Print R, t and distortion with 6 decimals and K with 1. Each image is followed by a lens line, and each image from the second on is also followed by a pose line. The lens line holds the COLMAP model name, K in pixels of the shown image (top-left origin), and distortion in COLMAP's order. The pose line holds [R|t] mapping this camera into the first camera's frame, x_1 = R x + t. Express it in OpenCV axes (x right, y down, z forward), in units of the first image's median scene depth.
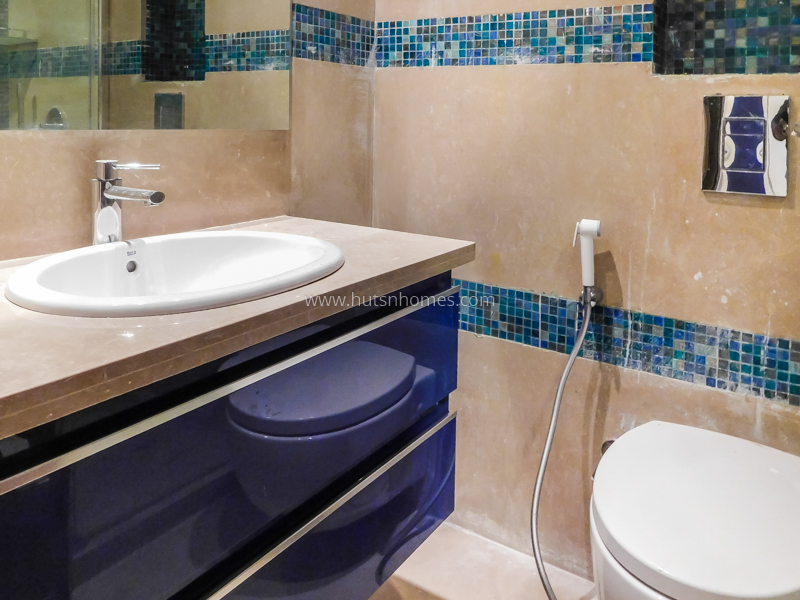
lens RADIAL K [[599.4, 0, 400.0], [0, 599.4, 300.0], [0, 0, 1]] dist [0.028703, 0.000130]
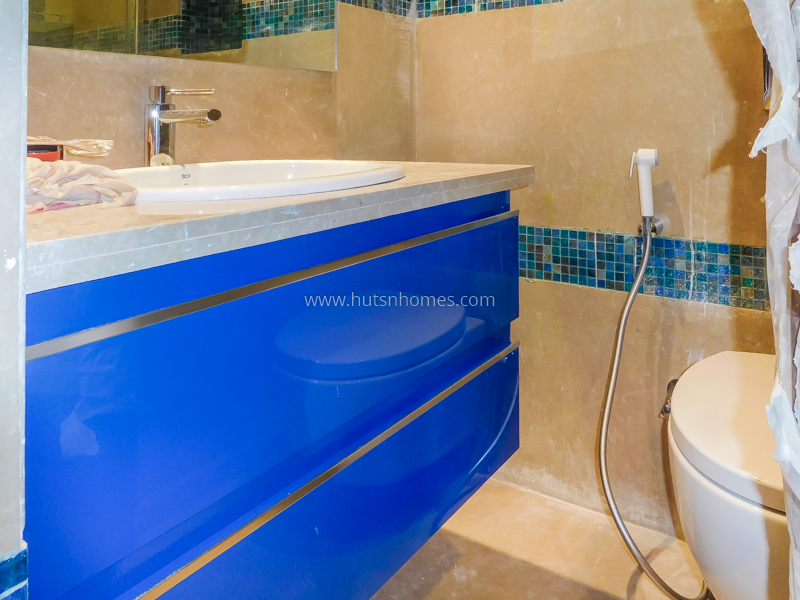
lens RADIAL K [[599.4, 0, 400.0], [0, 599.4, 300.0], [0, 0, 1]] dist [0.028703, 0.000130]
pose [[0.999736, -0.021027, -0.009248, -0.073827], [0.020414, 0.997866, -0.062027, 0.151132], [0.010533, 0.061821, 0.998032, 0.032150]]
